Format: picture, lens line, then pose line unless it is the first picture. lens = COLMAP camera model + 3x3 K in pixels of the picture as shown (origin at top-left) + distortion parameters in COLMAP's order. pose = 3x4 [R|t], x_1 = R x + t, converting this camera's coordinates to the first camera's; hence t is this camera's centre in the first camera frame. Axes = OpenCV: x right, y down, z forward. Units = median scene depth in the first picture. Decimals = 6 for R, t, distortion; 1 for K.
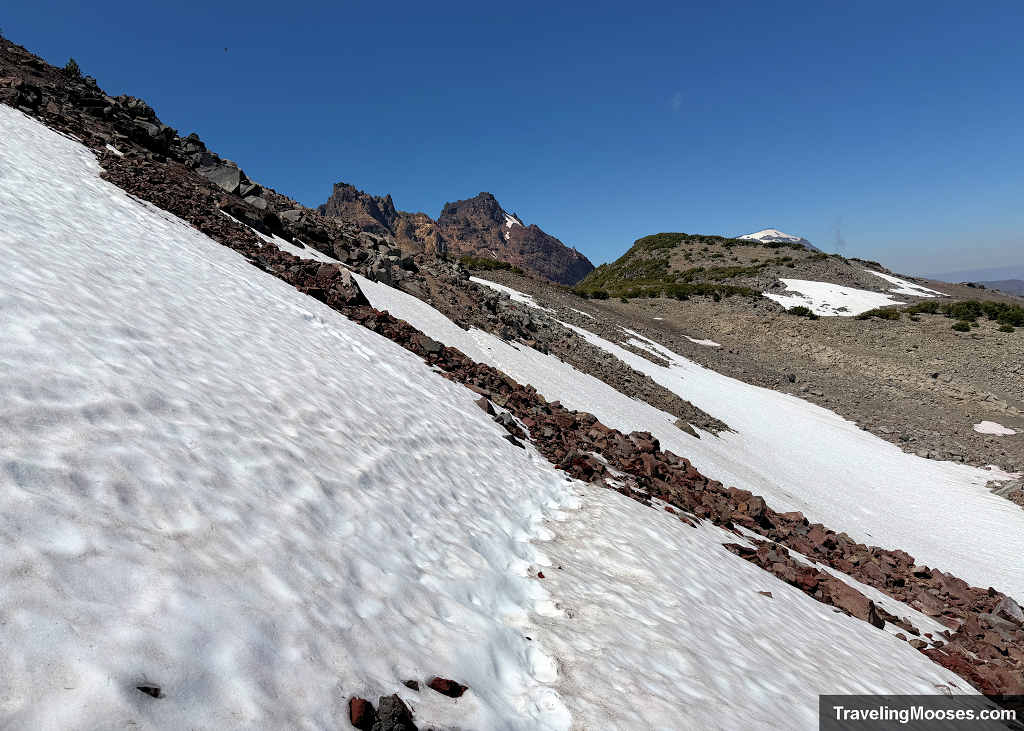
lens RADIAL K [[708.9, 0, 509.6], [0, 708.9, 356.6], [0, 0, 1]] dist [0.030686, -0.047899]
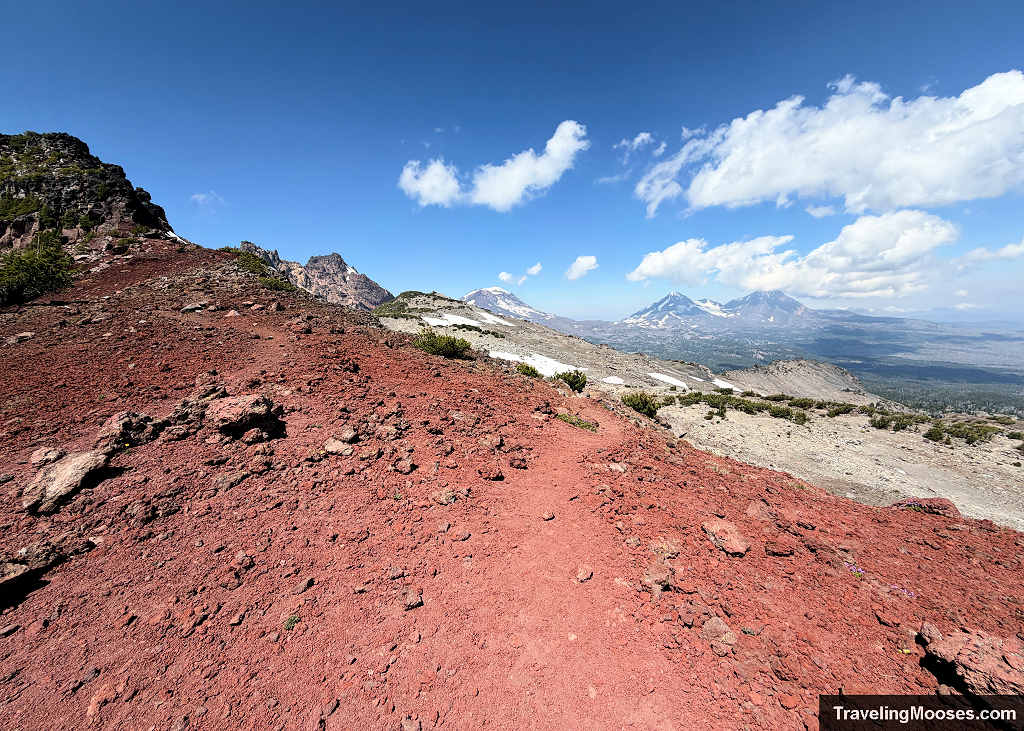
lens RADIAL K [[405.6, 0, 511.2], [0, 405.6, 335.6], [0, 0, 1]] dist [-0.002584, -0.000446]
pose [[0.928143, 0.047739, 0.369149, 0.010942], [-0.034220, 0.998485, -0.043087, 0.008866], [-0.370647, 0.027358, 0.928371, -0.143872]]
